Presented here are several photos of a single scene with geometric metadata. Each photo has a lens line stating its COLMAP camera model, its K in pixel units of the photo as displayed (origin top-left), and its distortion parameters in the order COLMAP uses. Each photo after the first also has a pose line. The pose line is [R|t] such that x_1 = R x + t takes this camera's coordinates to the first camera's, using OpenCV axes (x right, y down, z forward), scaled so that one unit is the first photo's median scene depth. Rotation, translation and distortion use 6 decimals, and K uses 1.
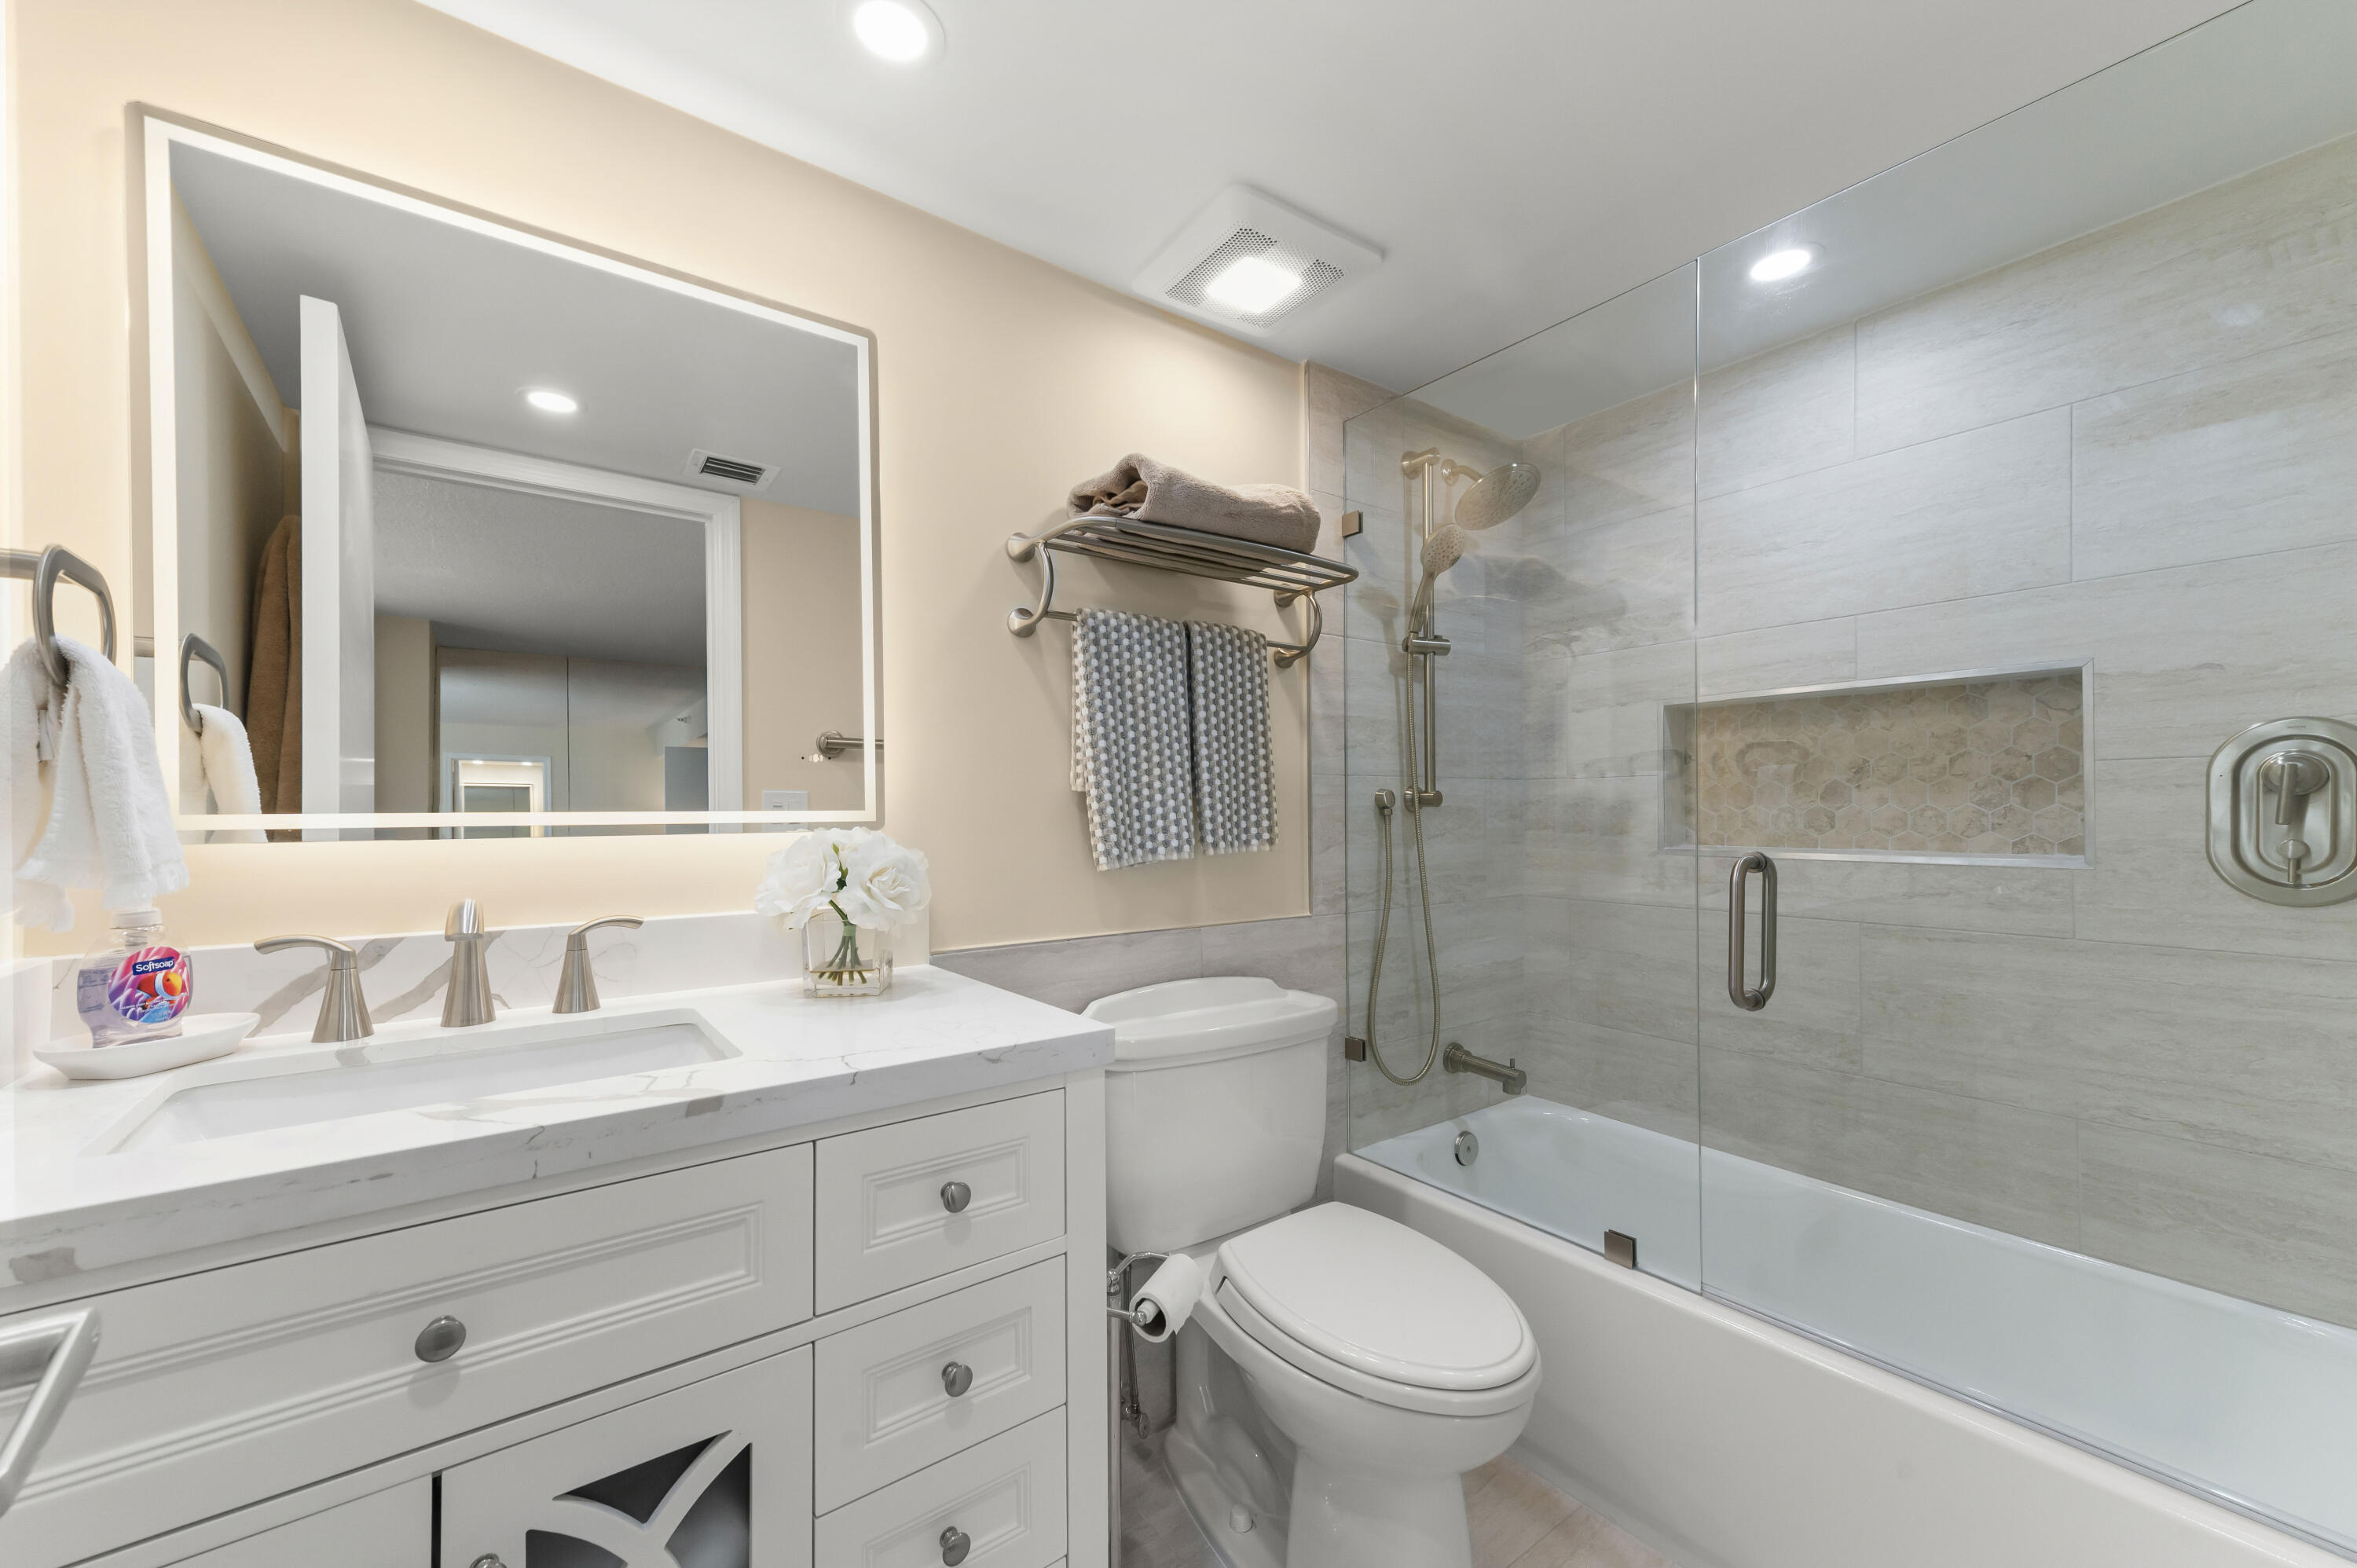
lens RADIAL K [[931.8, 0, 1187.0], [0, 931.8, 824.9], [0, 0, 1]] dist [-0.000409, -0.000017]
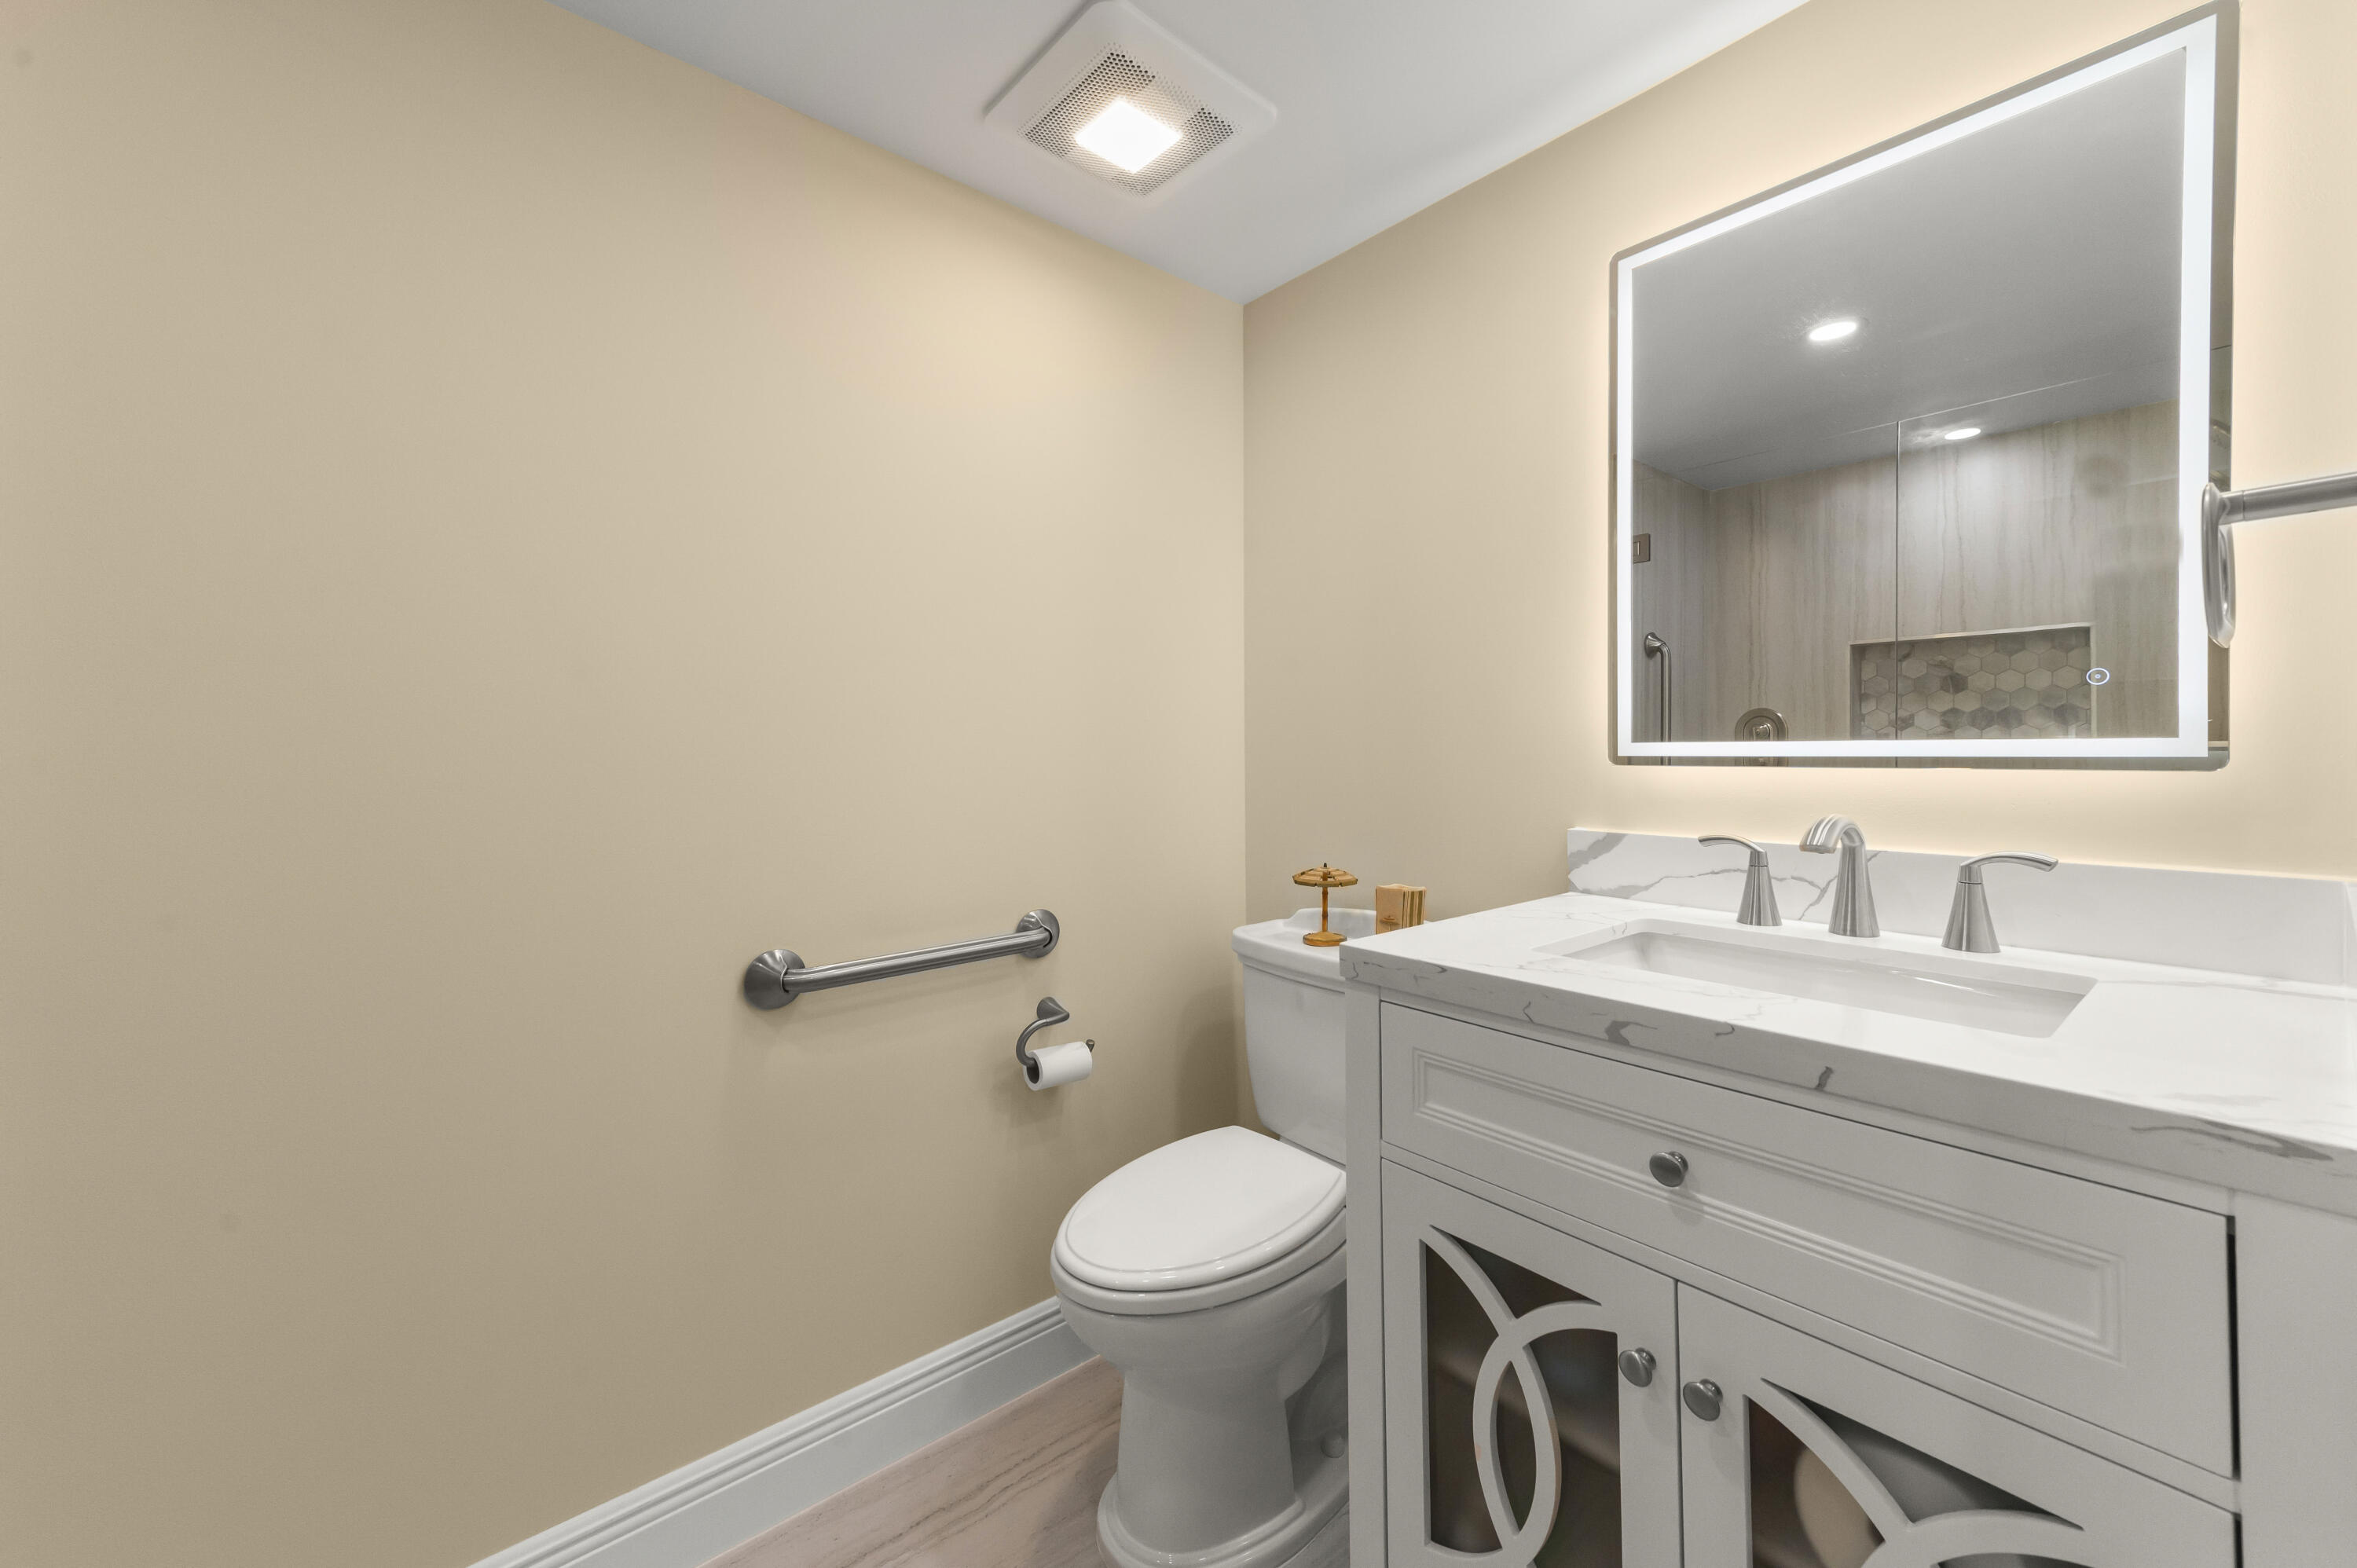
lens RADIAL K [[933.1, 0, 1179.9], [0, 933.1, 737.4], [0, 0, 1]] dist [0.015547, -0.000403]
pose [[0.041057, 0.000366, -0.999157, 0.273002], [-0.002706, 0.999996, 0.000256, -0.009312], [0.999153, 0.002694, 0.041058, 0.208378]]
